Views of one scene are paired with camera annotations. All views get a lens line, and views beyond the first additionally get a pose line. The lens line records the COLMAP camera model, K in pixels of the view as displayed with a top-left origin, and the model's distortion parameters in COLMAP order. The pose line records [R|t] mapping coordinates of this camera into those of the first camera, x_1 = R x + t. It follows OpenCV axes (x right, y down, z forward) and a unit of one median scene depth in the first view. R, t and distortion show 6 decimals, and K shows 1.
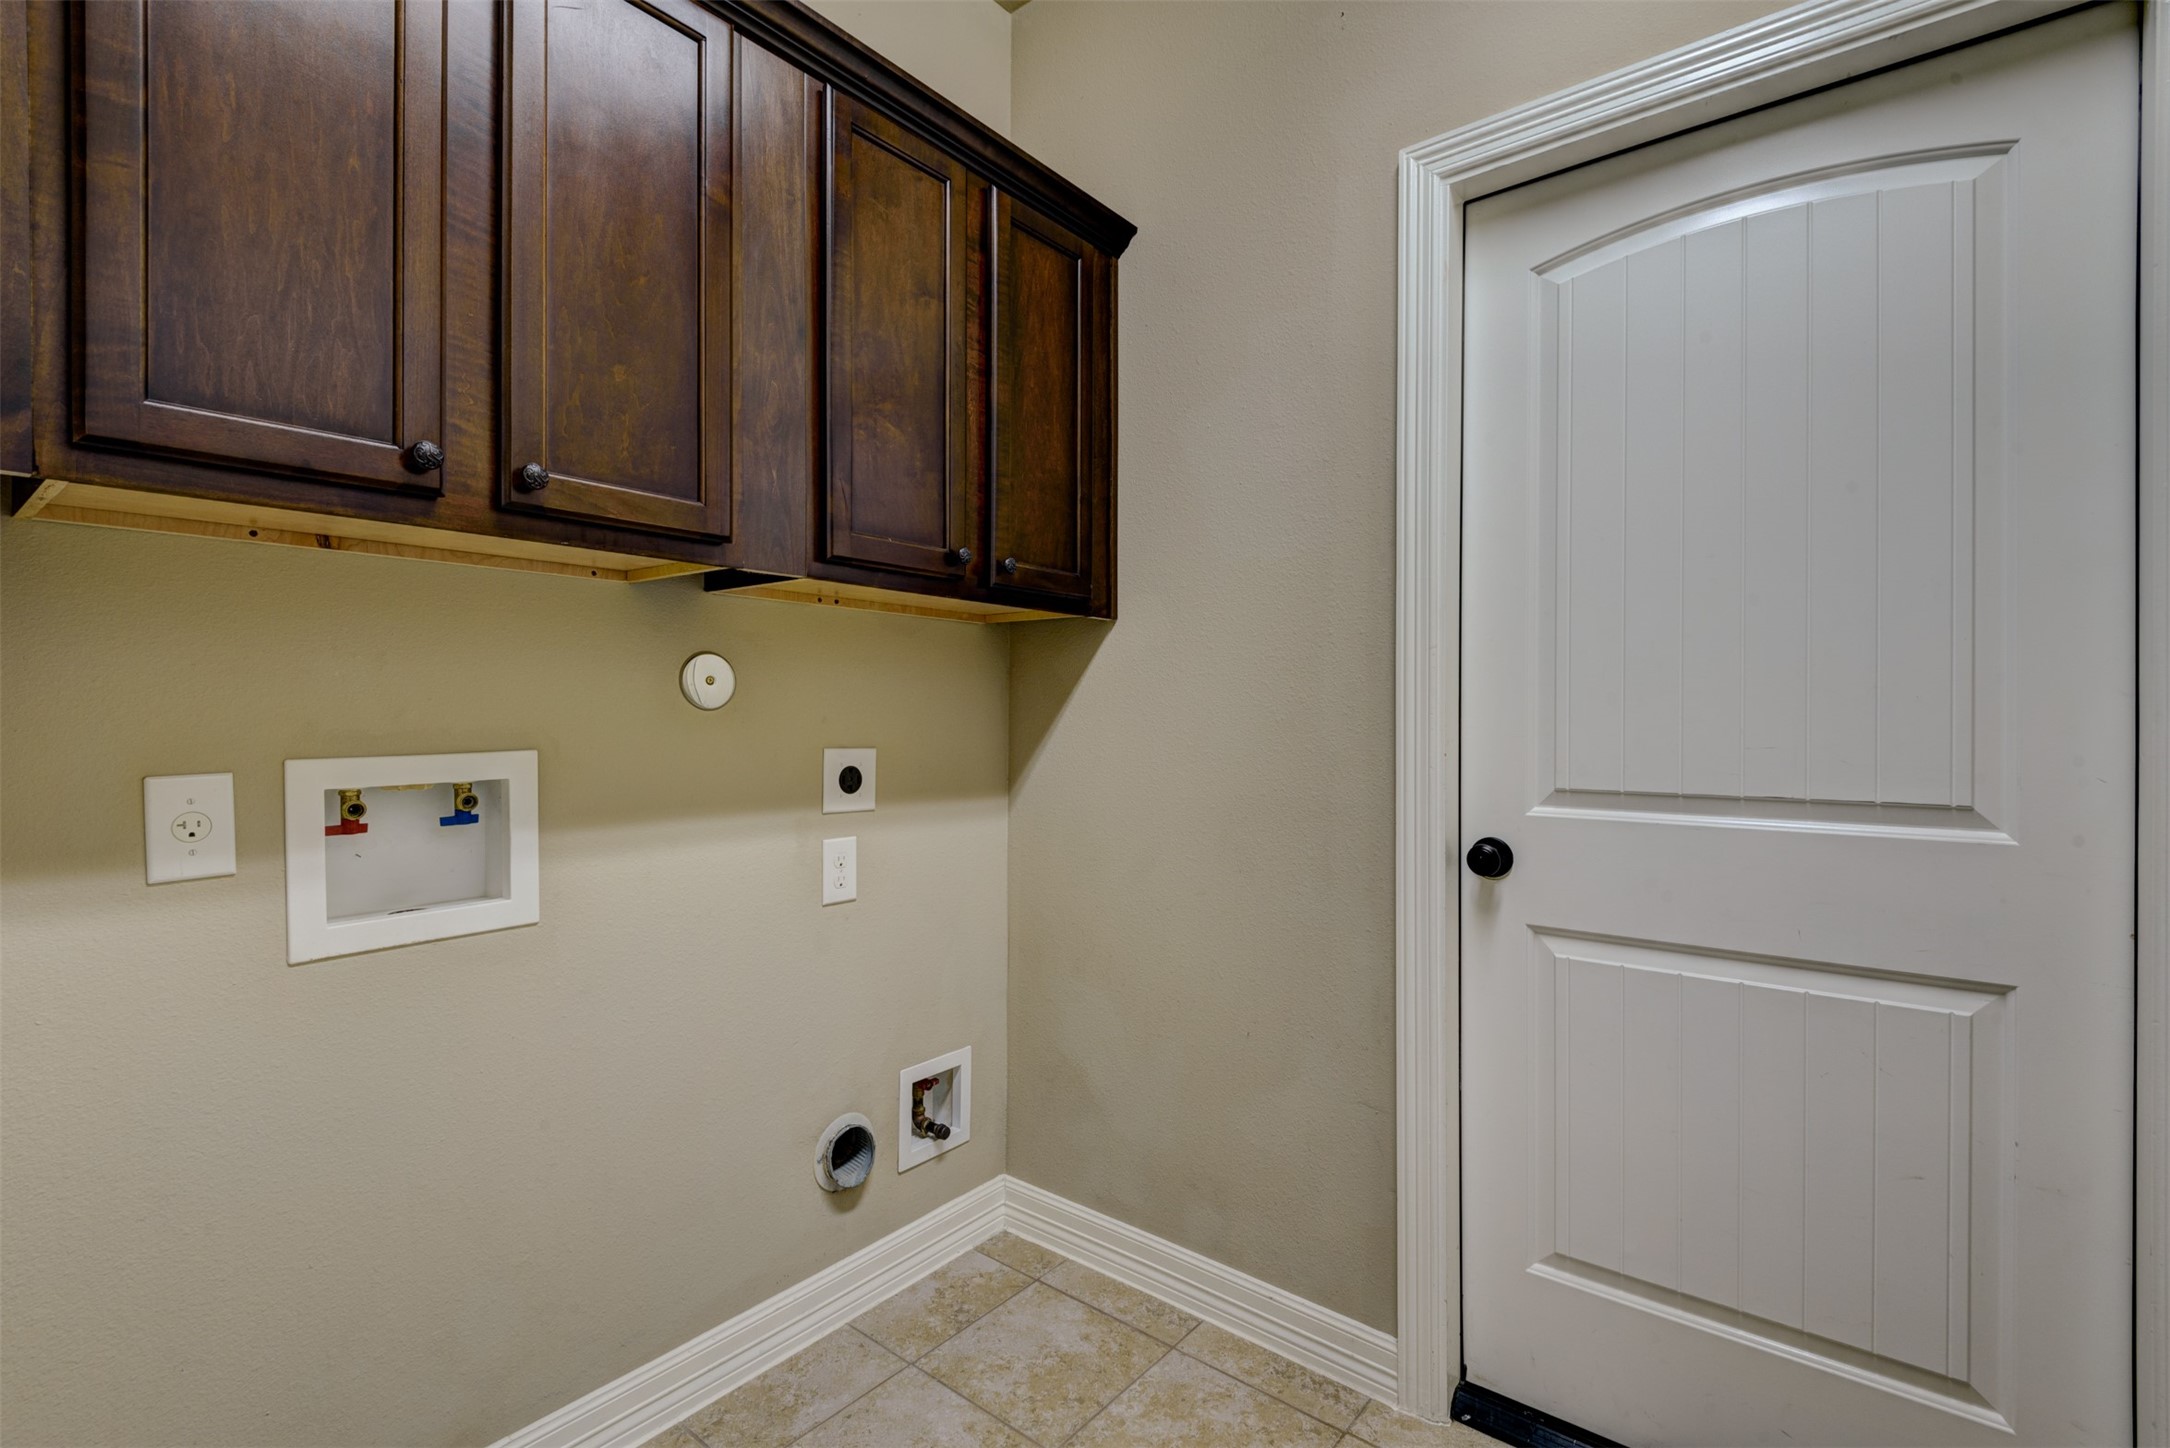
lens RADIAL K [[979.6, 0, 1082.6], [0, 979.6, 722.2], [0, 0, 1]] dist [0.007827, -0.004022]
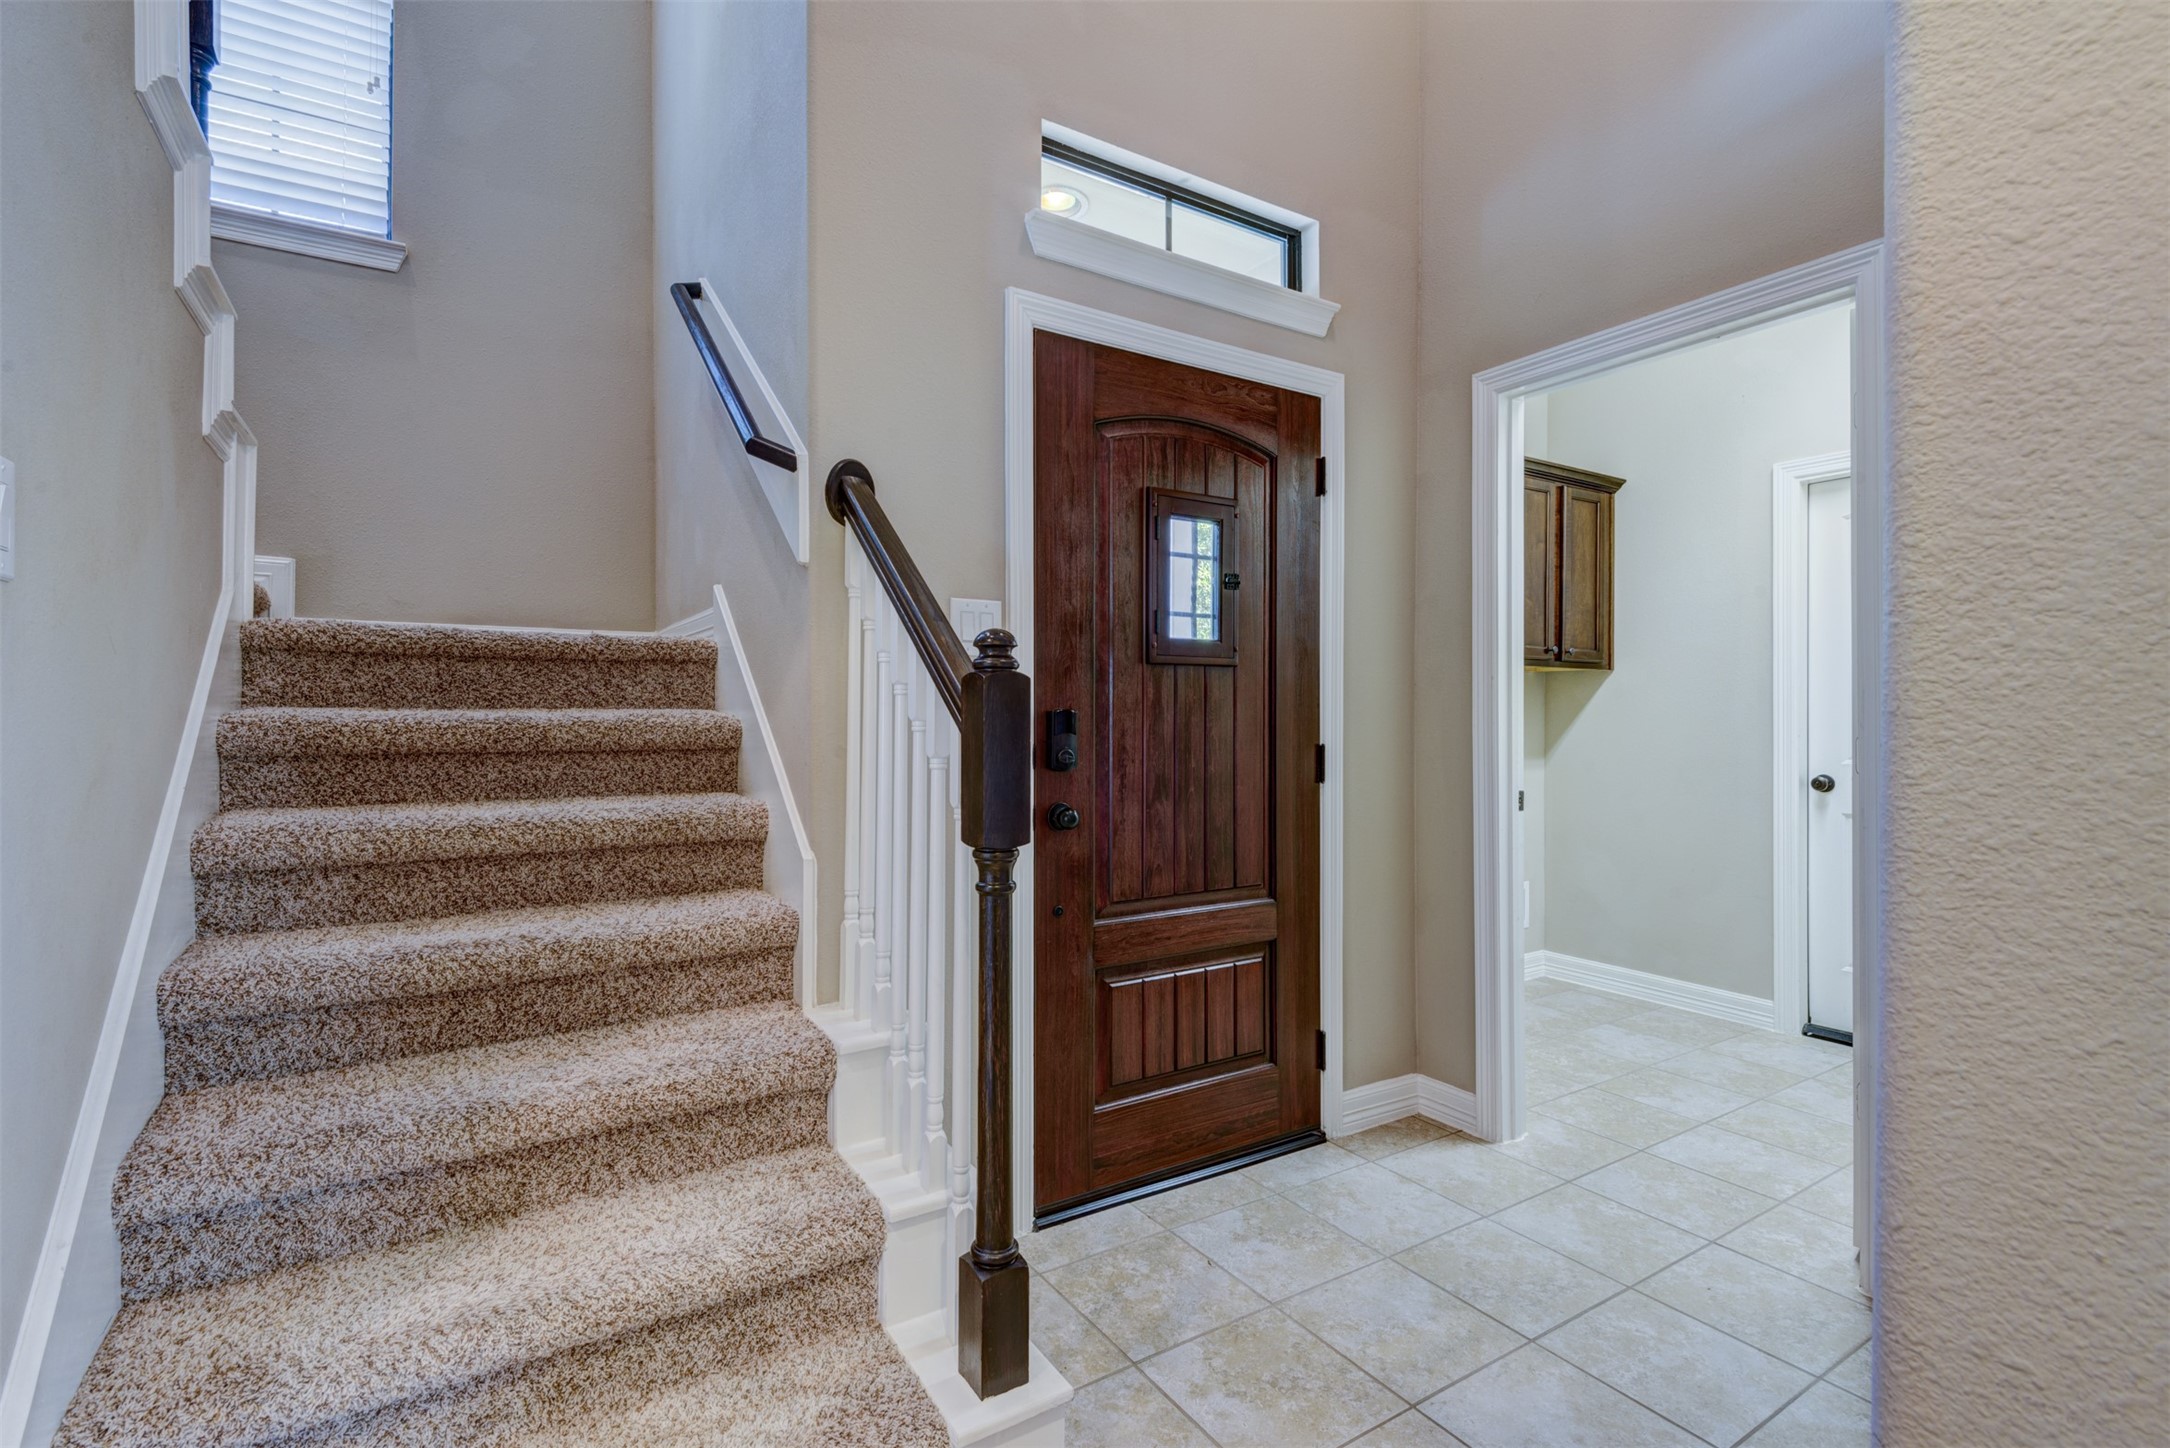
lens RADIAL K [[979.6, 0, 1090.8], [0, 979.6, 720.7], [0, 0, 1]] dist [0.007827, -0.004022]
pose [[0.953312, -0.000999, -0.301987, -0.454999], [0.001511, 0.999998, 0.001461, -0.005704], [0.301984, -0.001849, 0.953311, -1.503540]]
